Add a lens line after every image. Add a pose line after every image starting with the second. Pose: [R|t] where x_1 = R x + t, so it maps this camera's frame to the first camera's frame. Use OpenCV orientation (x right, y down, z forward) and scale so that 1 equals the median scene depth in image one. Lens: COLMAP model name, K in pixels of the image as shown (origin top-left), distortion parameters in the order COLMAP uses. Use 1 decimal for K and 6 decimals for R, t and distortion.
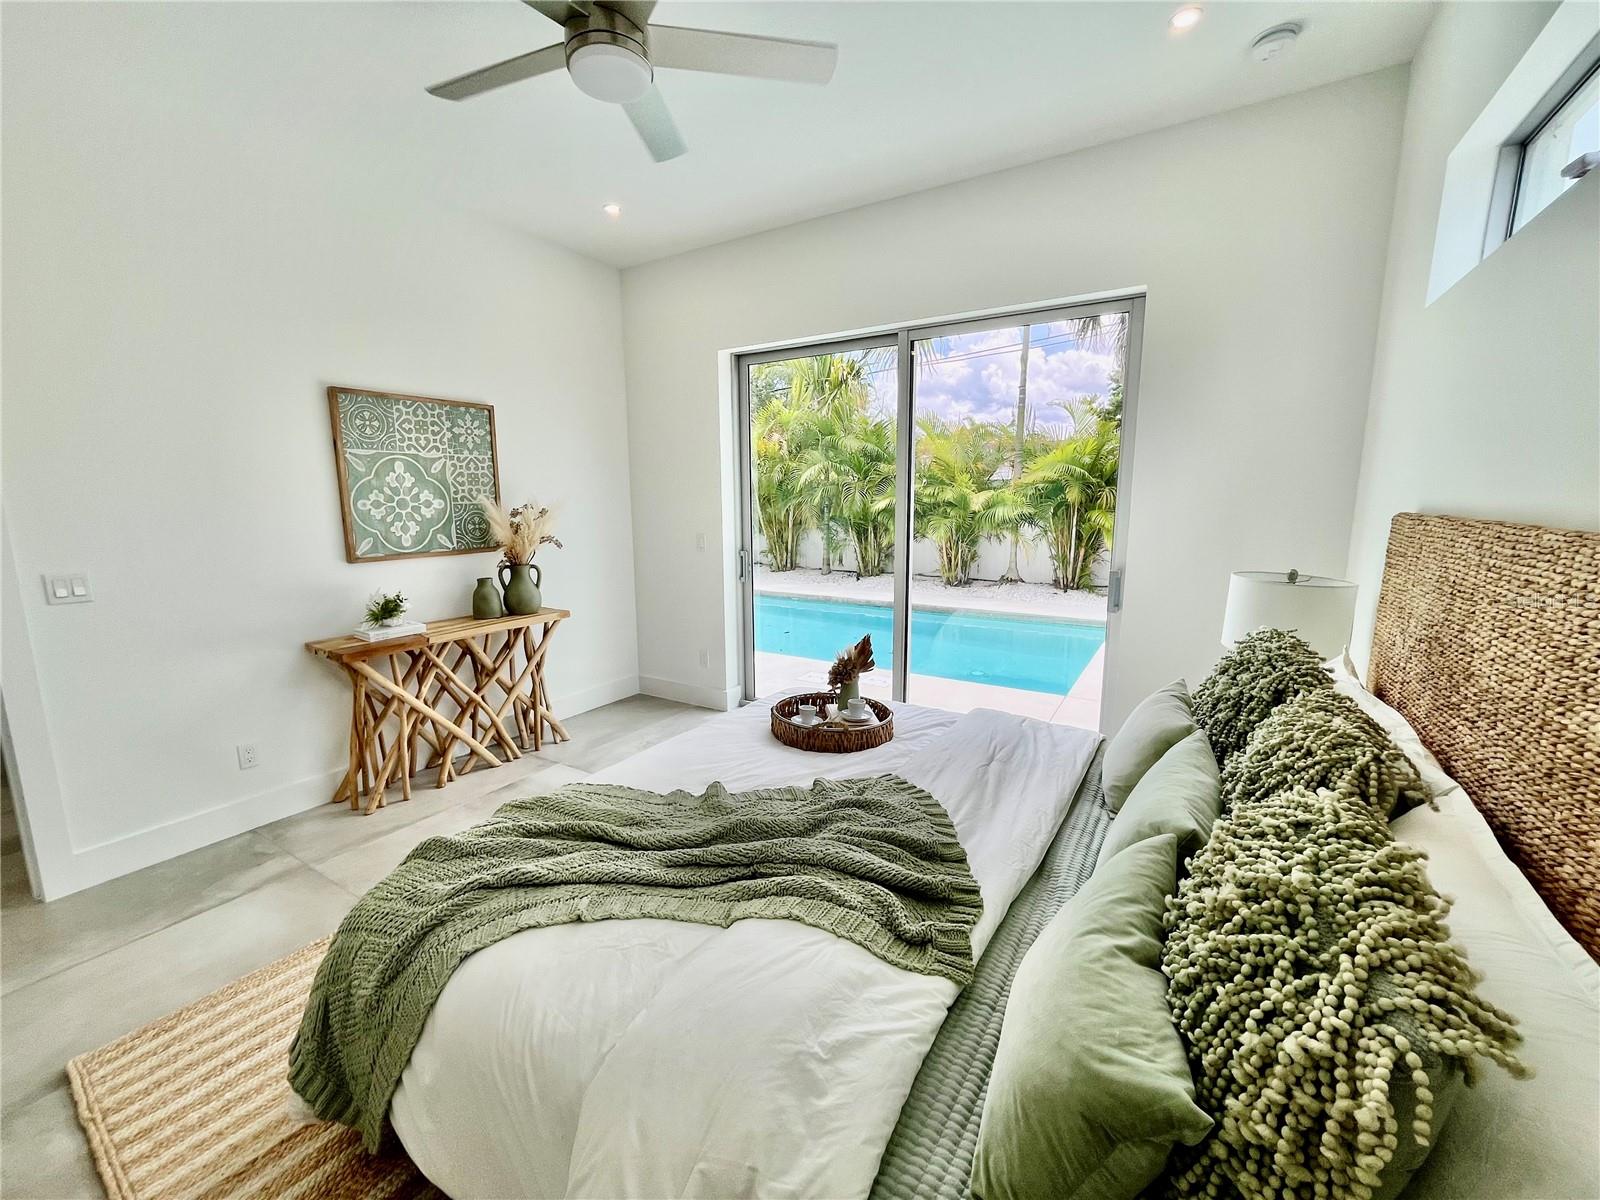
lens RADIAL K [[648.4, 0, 800.0], [0, 648.4, 600.0], [0, 0, 1]] dist [-0.001213, -0.000212]
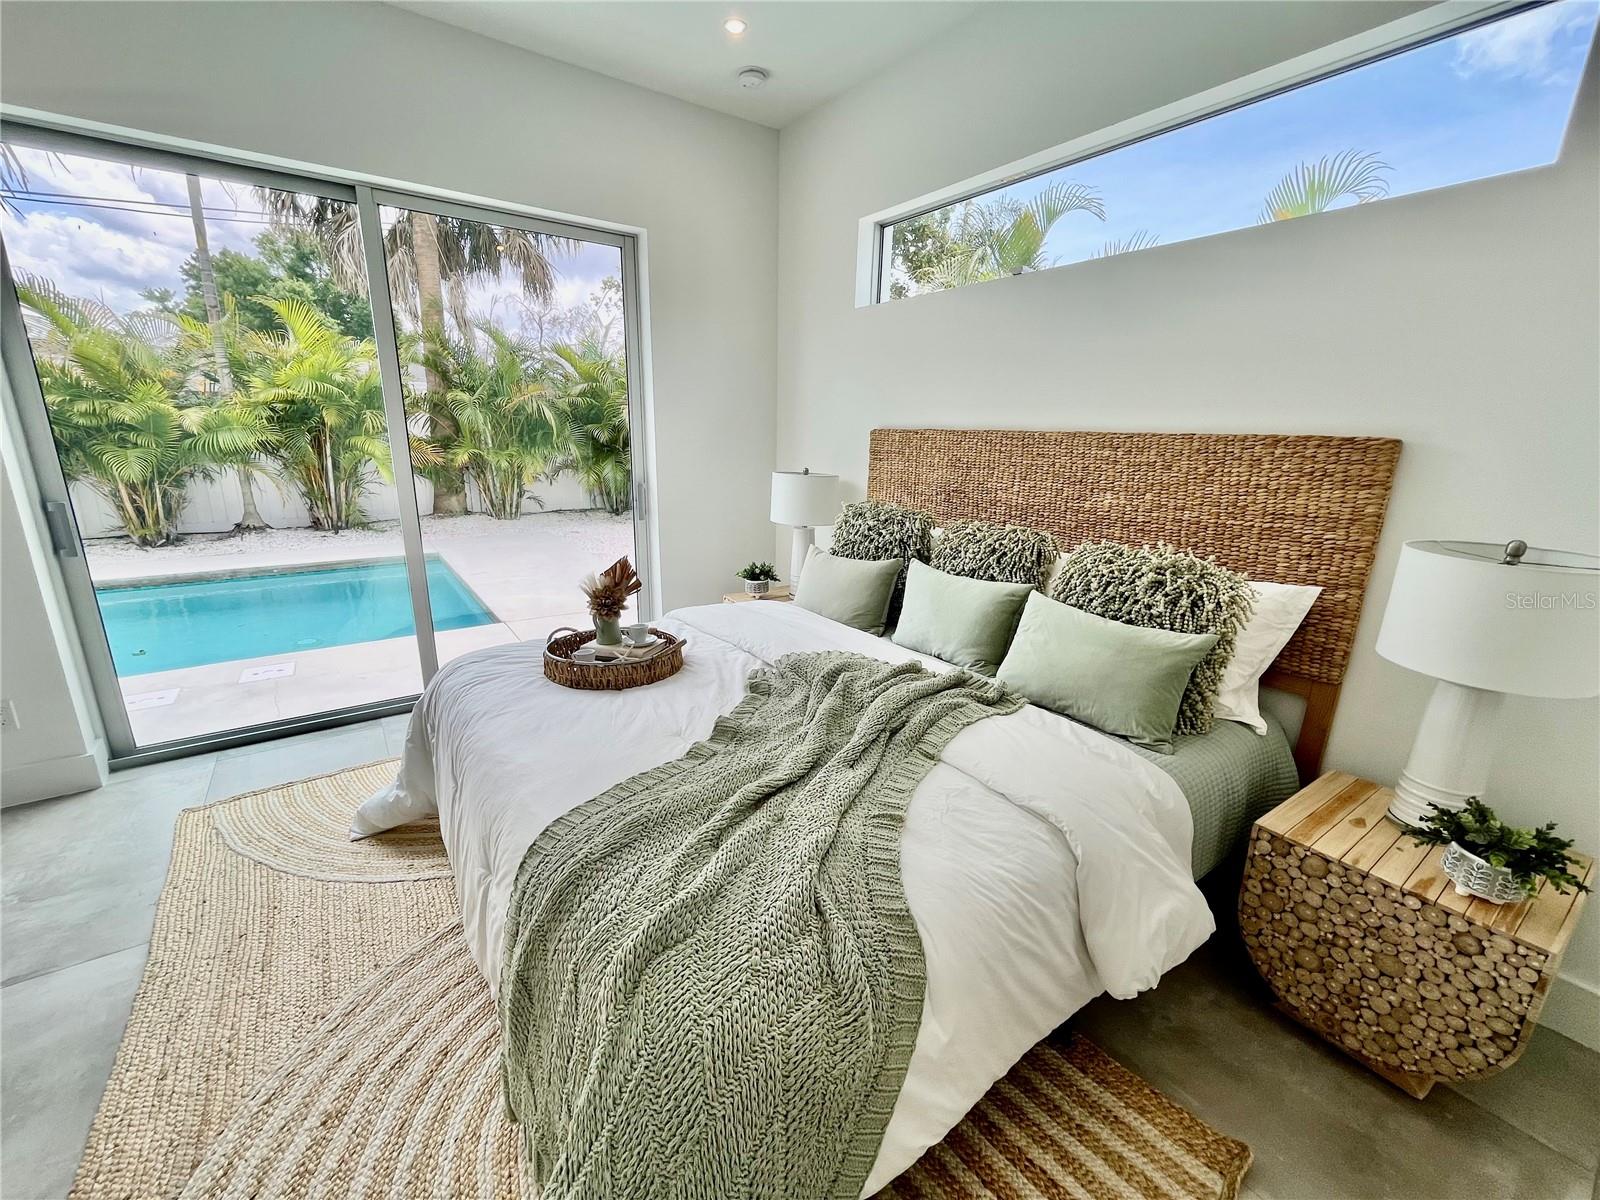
lens RADIAL K [[648.4, 0, 800.0], [0, 648.4, 600.0], [0, 0, 1]] dist [-0.001213, -0.000212]
pose [[0.389170, -0.221536, 0.894130, -0.521001], [0.128582, 0.974212, 0.185413, -0.023053], [-0.912148, 0.042812, 0.407620, 0.304359]]
